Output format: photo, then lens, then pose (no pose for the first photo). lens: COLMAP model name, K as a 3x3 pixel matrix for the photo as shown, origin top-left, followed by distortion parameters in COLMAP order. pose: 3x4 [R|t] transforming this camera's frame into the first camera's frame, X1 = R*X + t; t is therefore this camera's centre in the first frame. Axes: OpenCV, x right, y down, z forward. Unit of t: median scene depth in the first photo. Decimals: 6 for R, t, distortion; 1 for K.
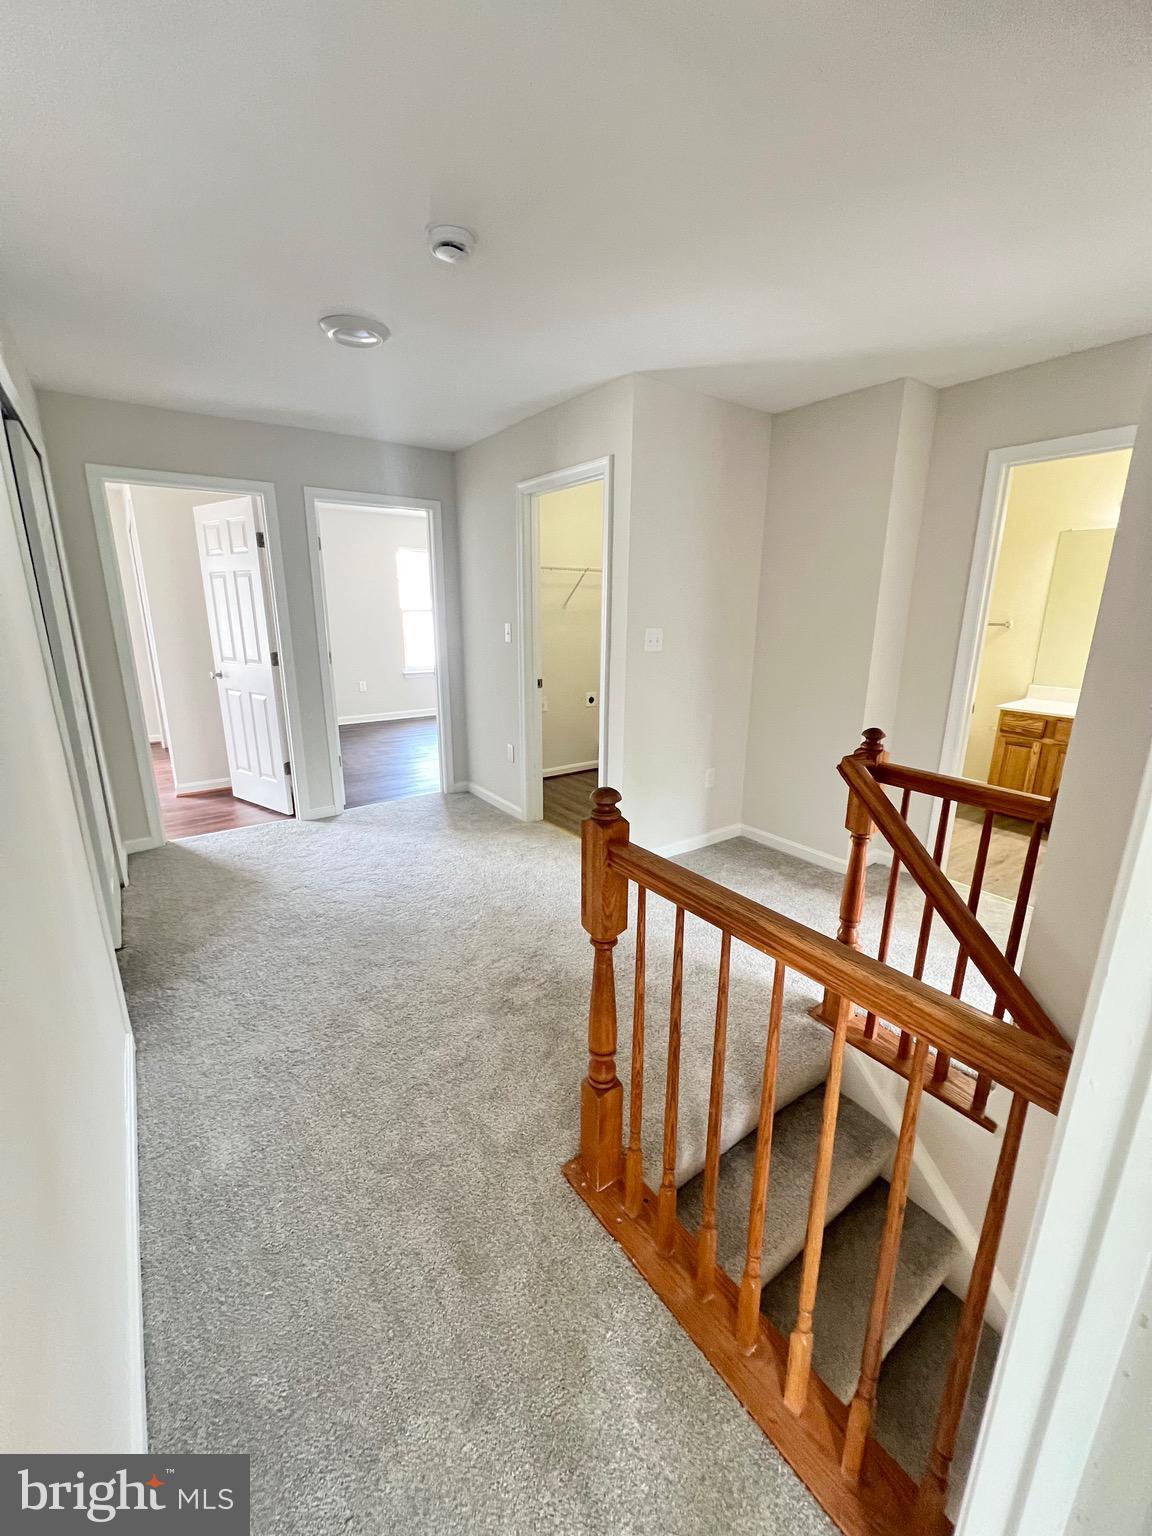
lens RADIAL K [[613.3, 0, 576.9], [0, 613.3, 767.1], [0, 0, 1]] dist [-0.003128, 0.001081]
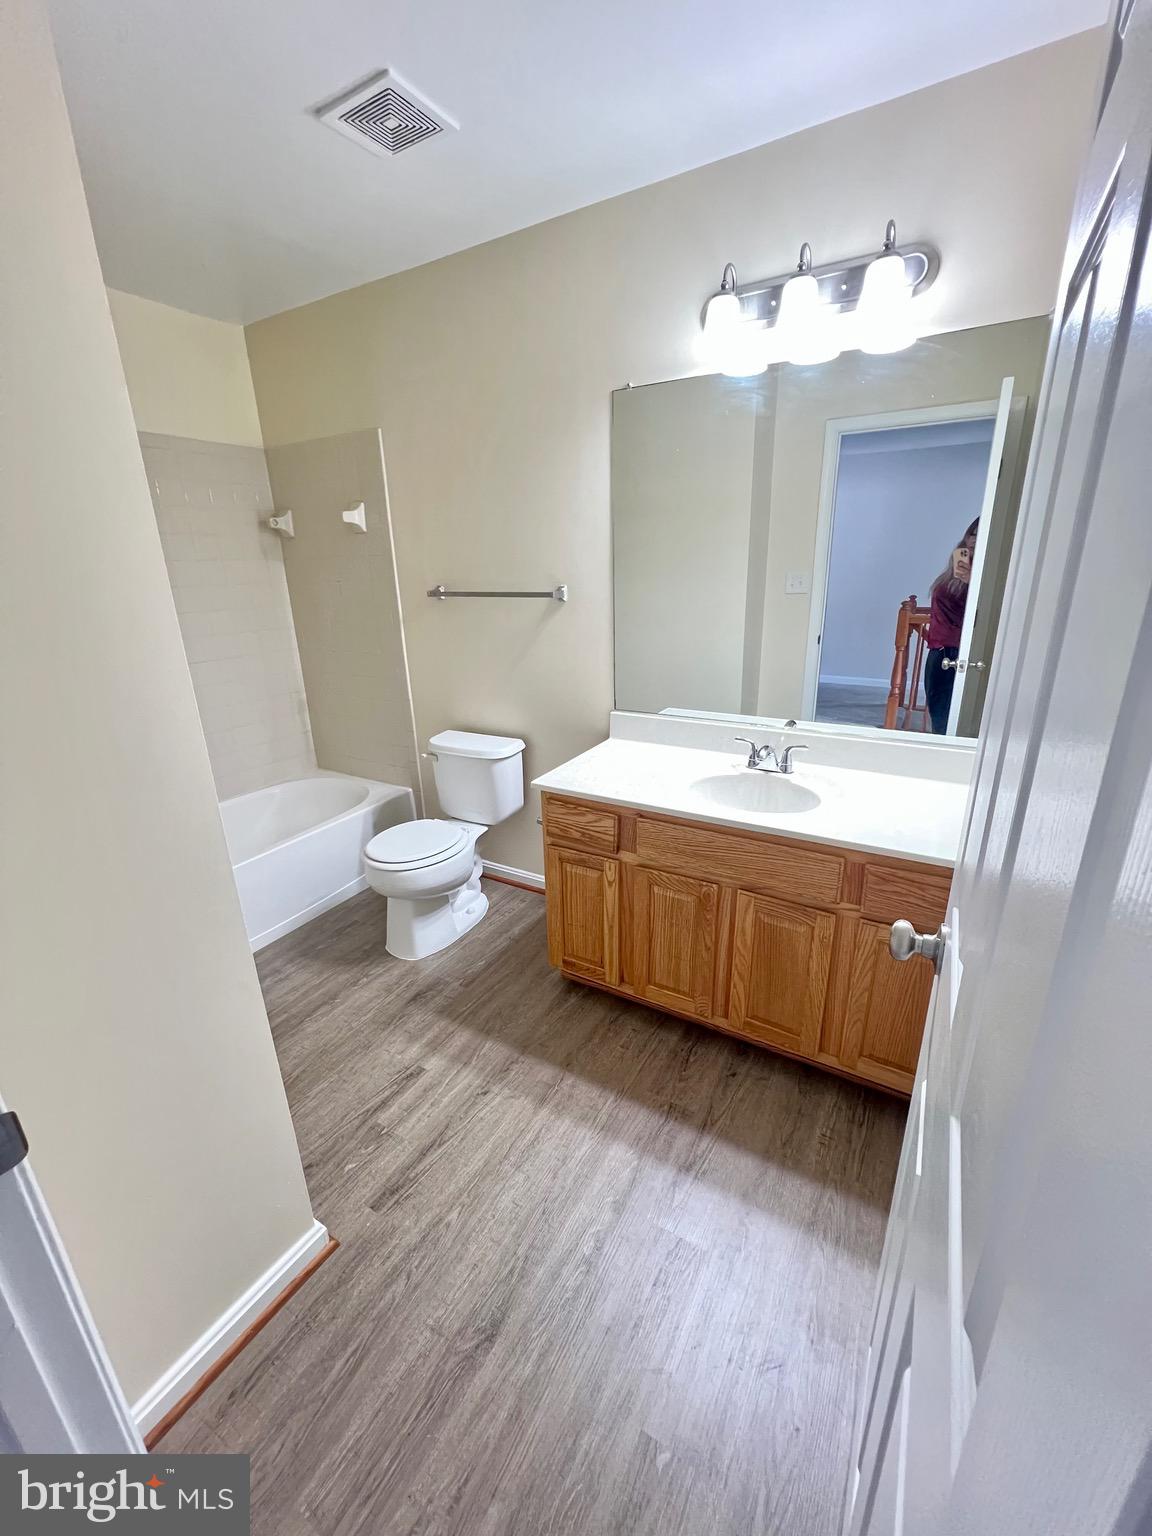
lens RADIAL K [[618.1, 0, 571.0], [0, 618.1, 767.2], [0, 0, 1]] dist [0.001472, 0.000004]
pose [[0.916341, -0.149756, 0.371337, 0.561039], [0.126345, 0.988186, 0.086746, -0.151409], [-0.379941, -0.032572, 0.924437, 0.585532]]
